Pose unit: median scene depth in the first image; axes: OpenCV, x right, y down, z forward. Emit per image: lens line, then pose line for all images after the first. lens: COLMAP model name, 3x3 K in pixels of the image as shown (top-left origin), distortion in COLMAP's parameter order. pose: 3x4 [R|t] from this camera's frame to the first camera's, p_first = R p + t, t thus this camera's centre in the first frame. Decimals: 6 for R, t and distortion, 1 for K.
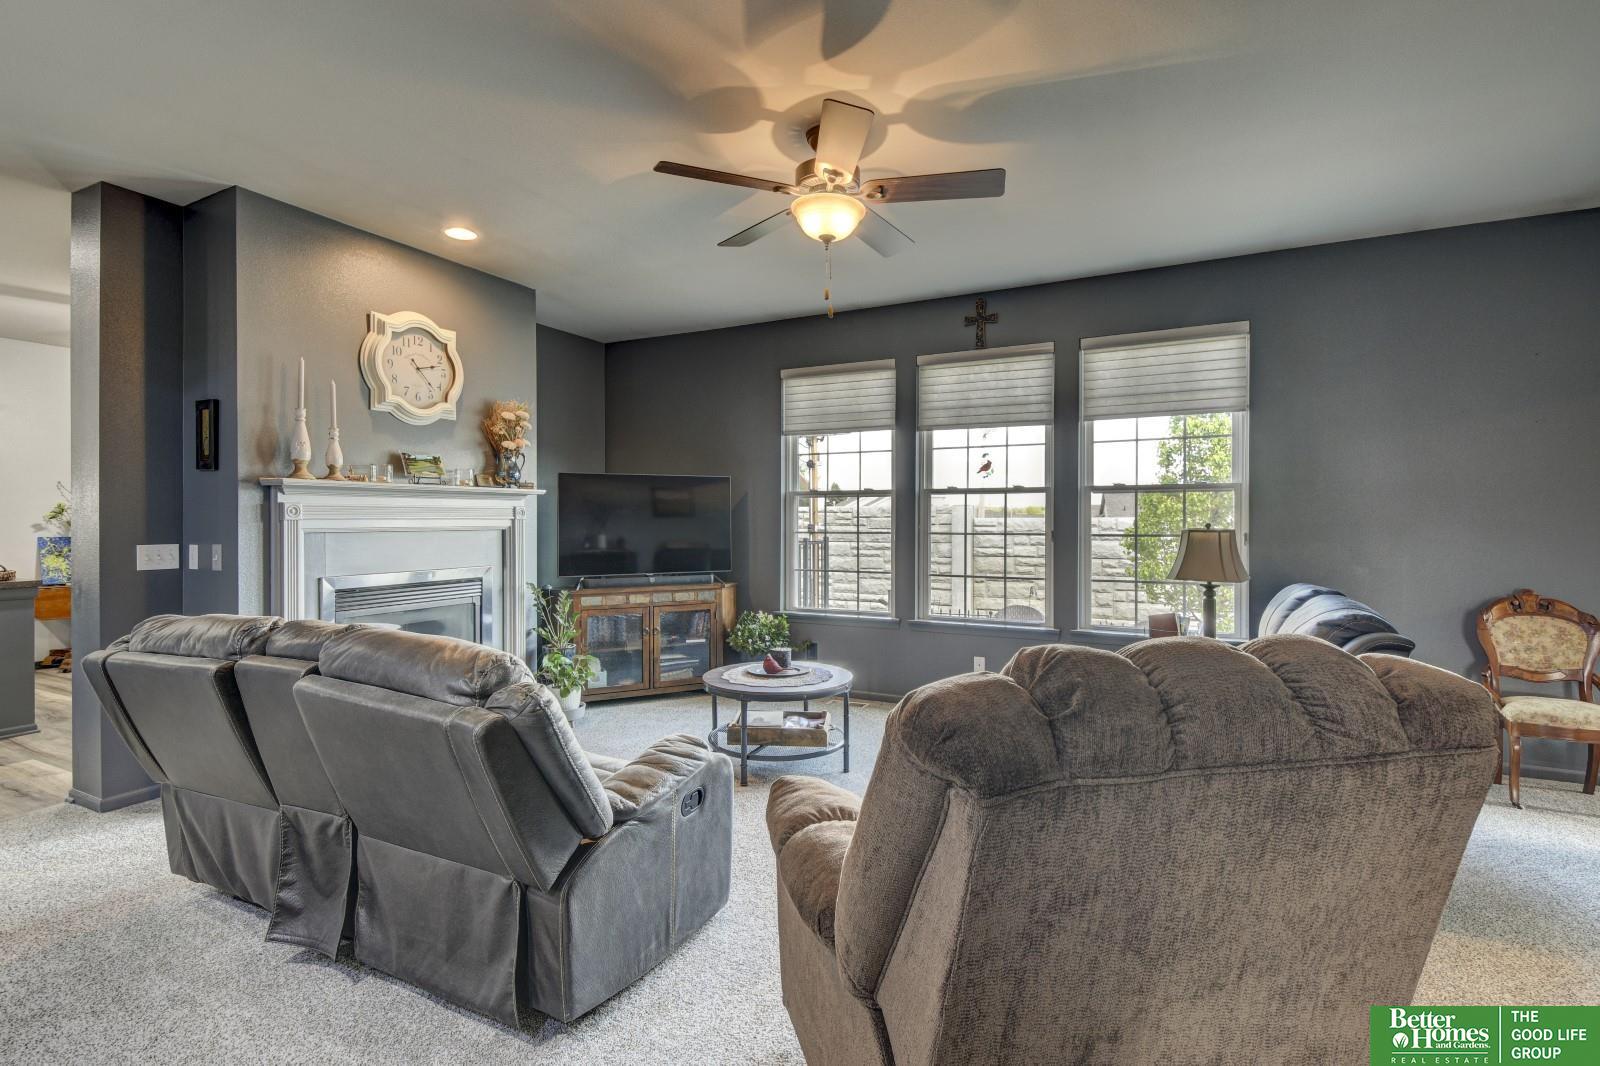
lens RADIAL K [[752.9, 0, 800.0], [0, 752.9, 533.0], [0, 0, 1]] dist [-0.000567, -0.000297]
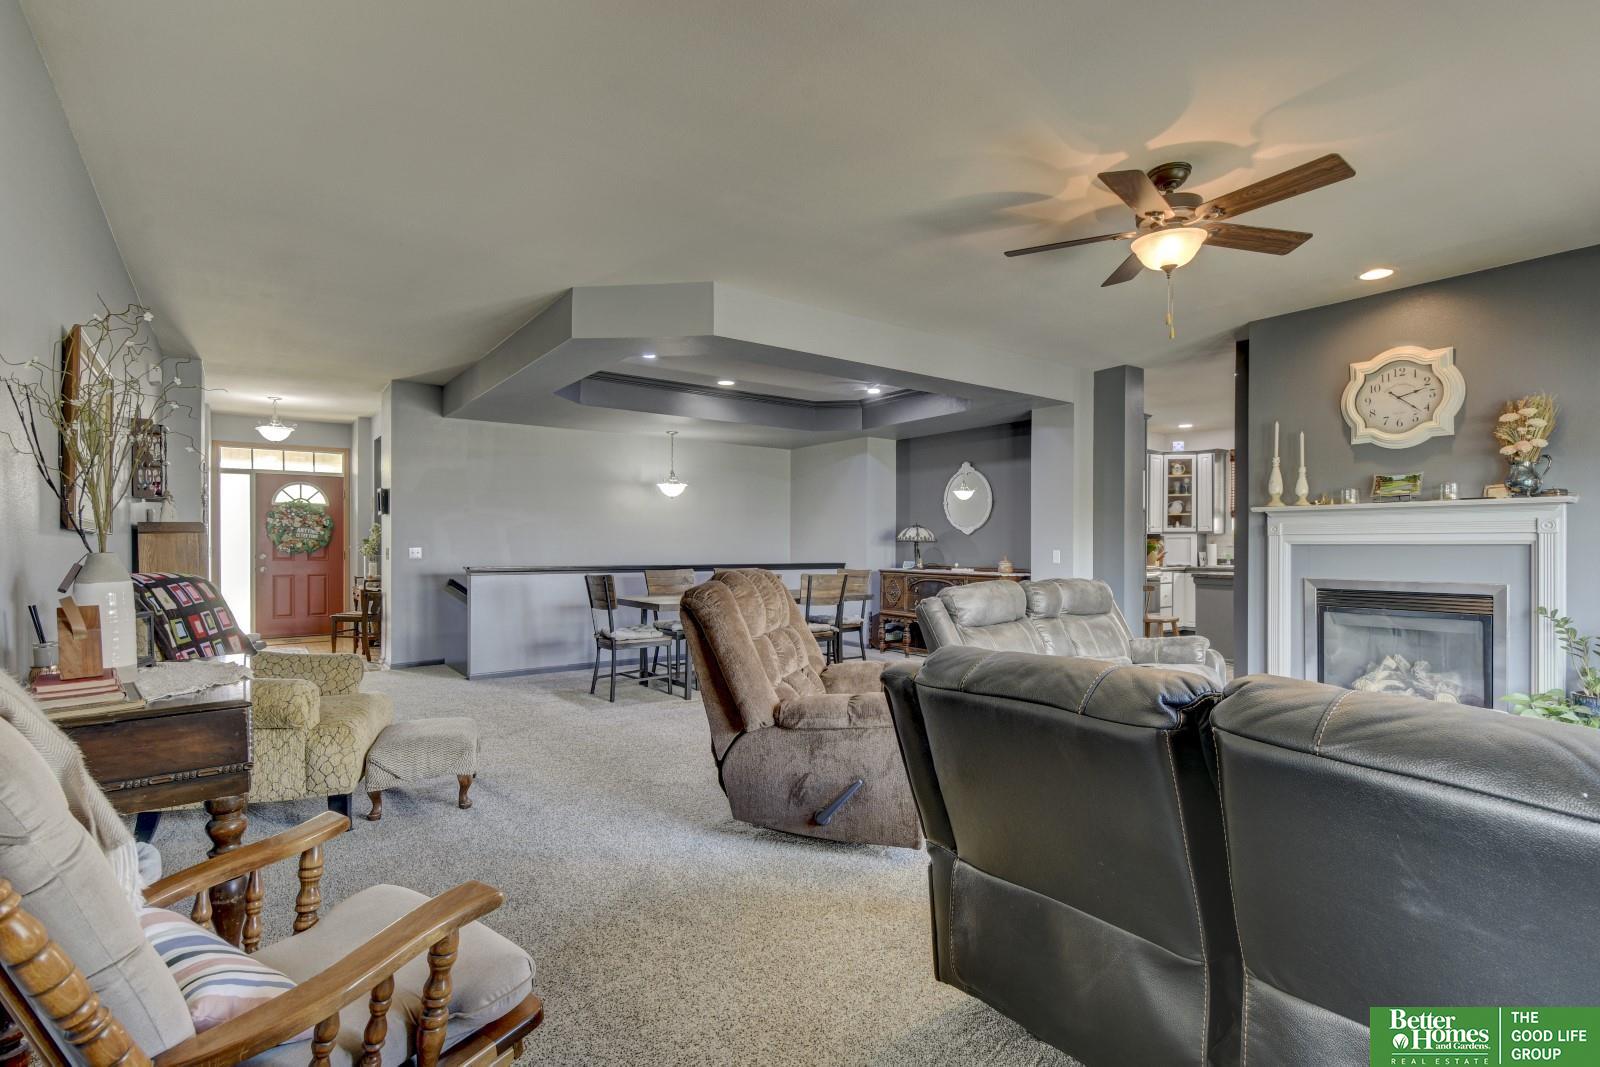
lens RADIAL K [[756.6, 0, 813.5], [0, 756.6, 546.3], [0, 0, 1]] dist [0.002893, -0.000170]
pose [[-0.441890, 0.002175, -0.897067, 0.767561], [-0.016721, 0.999803, 0.010661, 0.002024], [0.896914, 0.019711, -0.441766, 0.641060]]
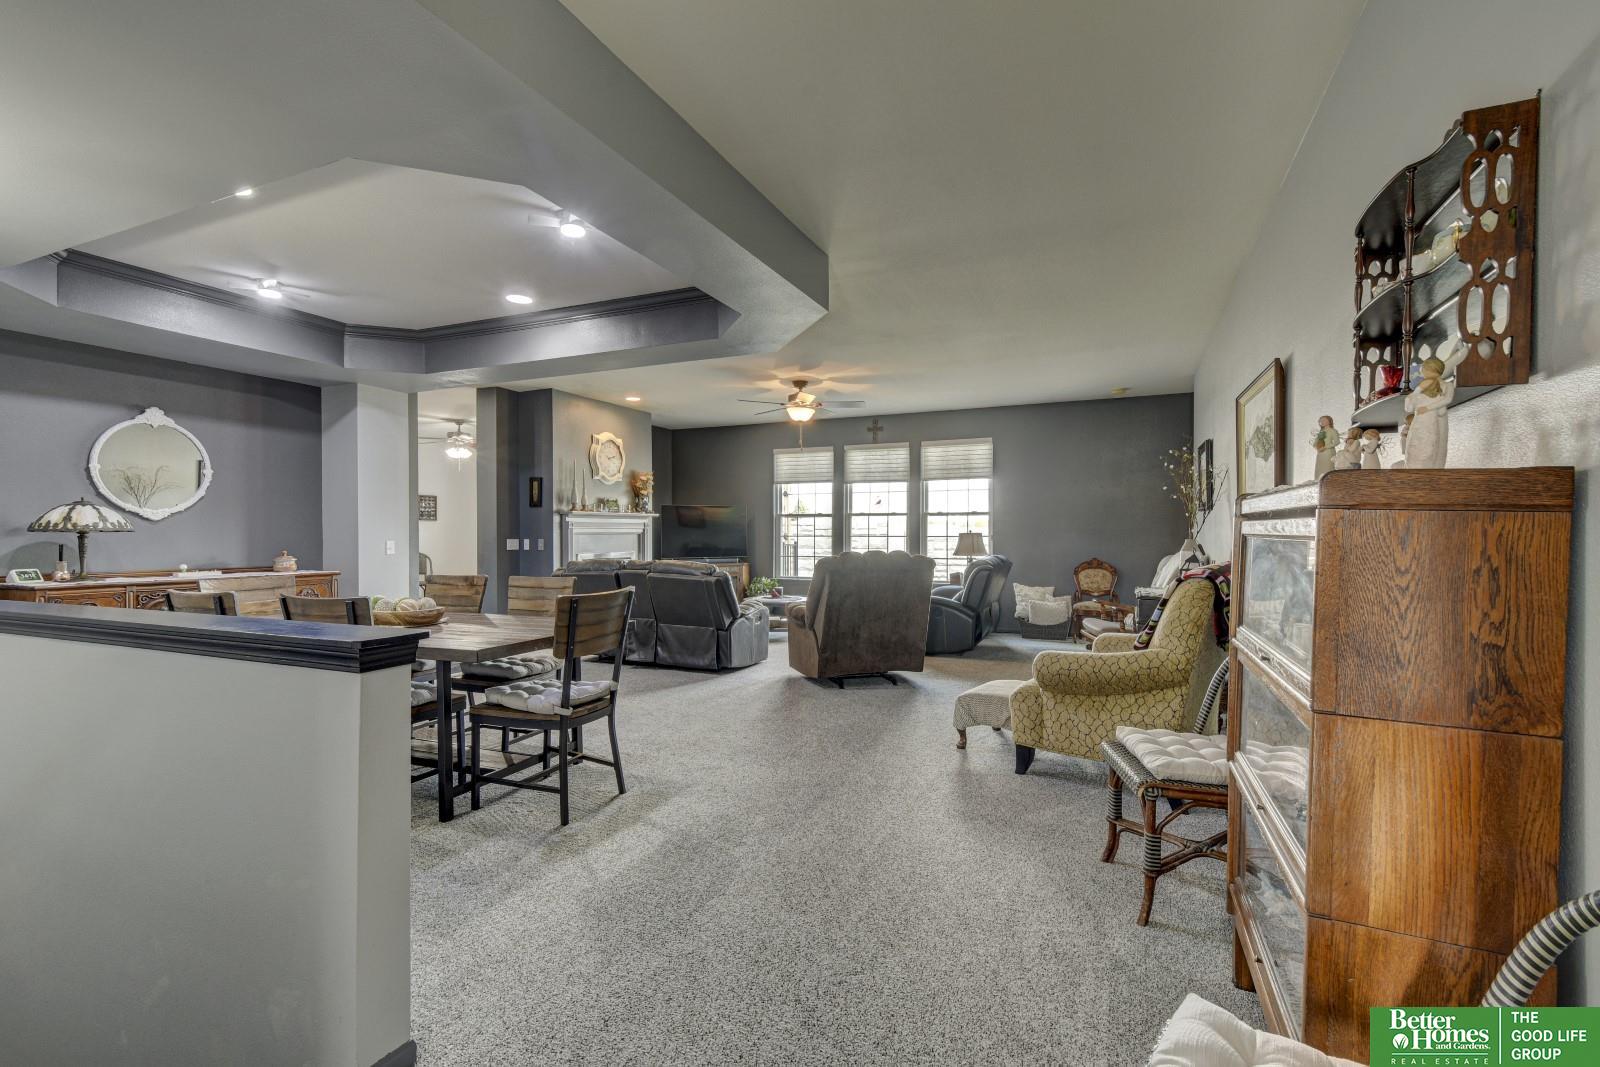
lens RADIAL K [[717.9, 0, 800.0], [0, 717.9, 533.5], [0, 0, 1]] dist [-0.000393, -0.000070]
pose [[0.998847, -0.000065, 0.048002, -0.054122], [0.000813, 0.999879, -0.015566, 0.025181], [-0.047995, 0.015587, 0.998726, -0.945883]]
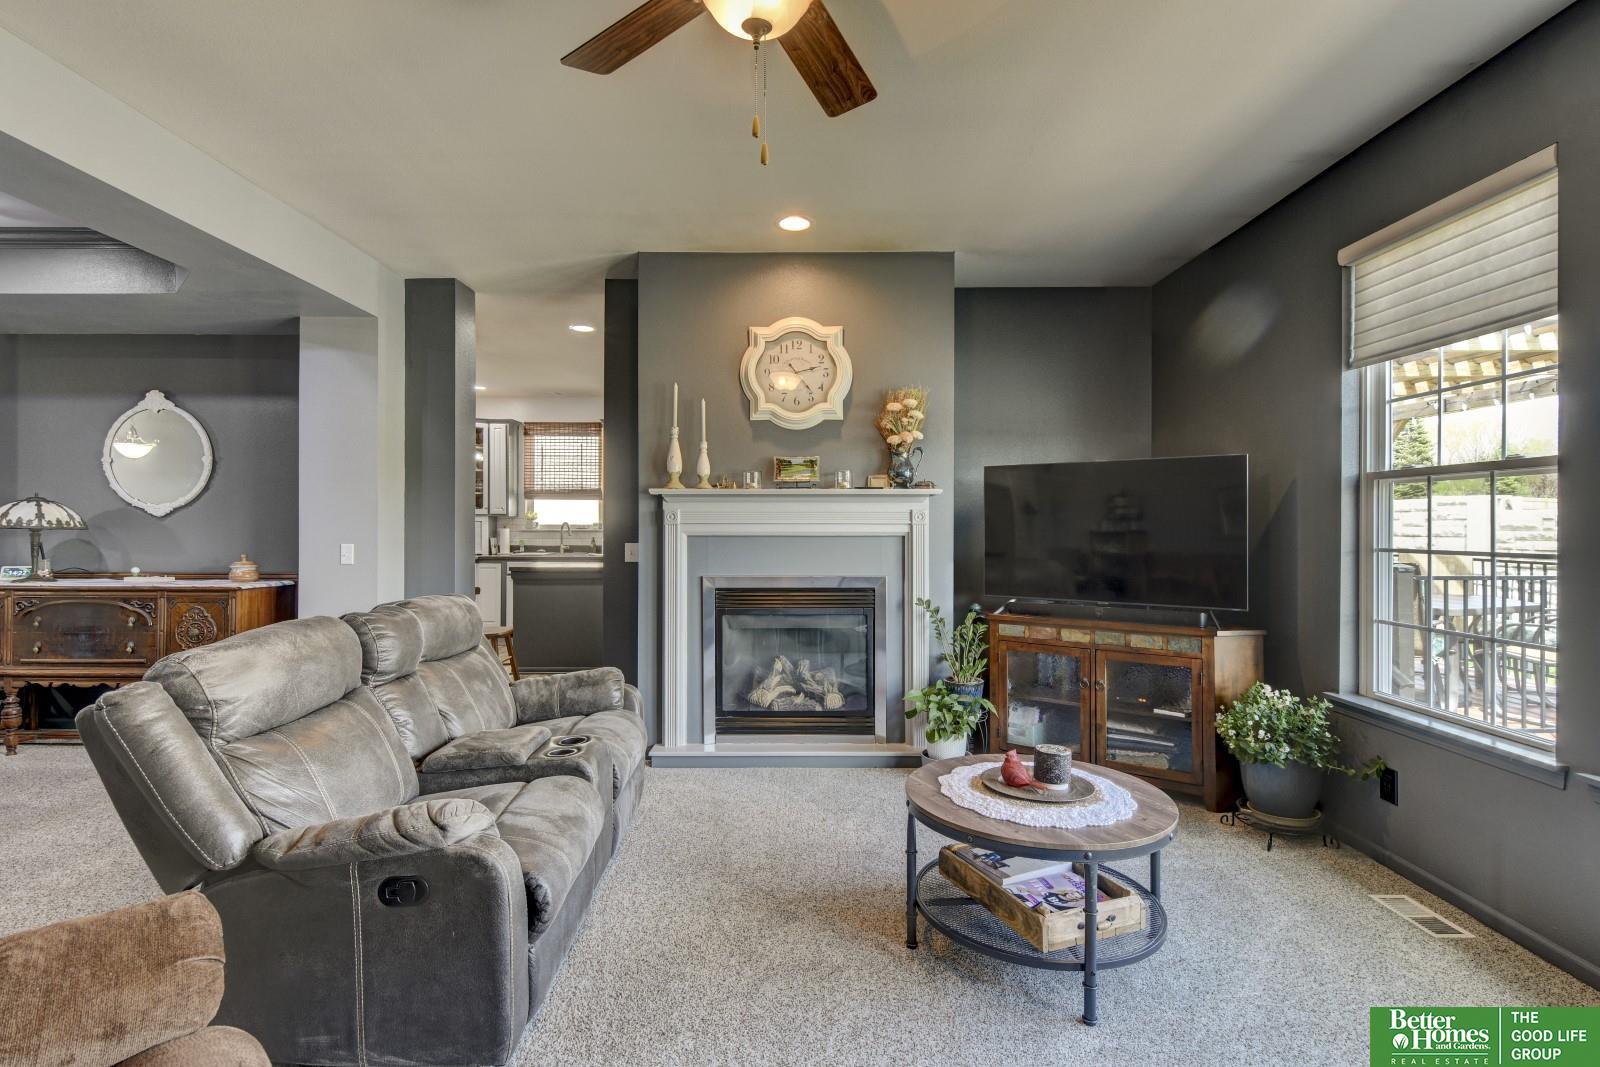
lens RADIAL K [[774.6, 0, 800.0], [0, 774.6, 525.7], [0, 0, 1]] dist [0.002245, -0.000520]
pose [[0.455986, 0.002621, -0.889983, 0.358505], [-0.017559, 0.999828, -0.006052, -0.008925], [0.889814, 0.018387, 0.455953, 0.478372]]
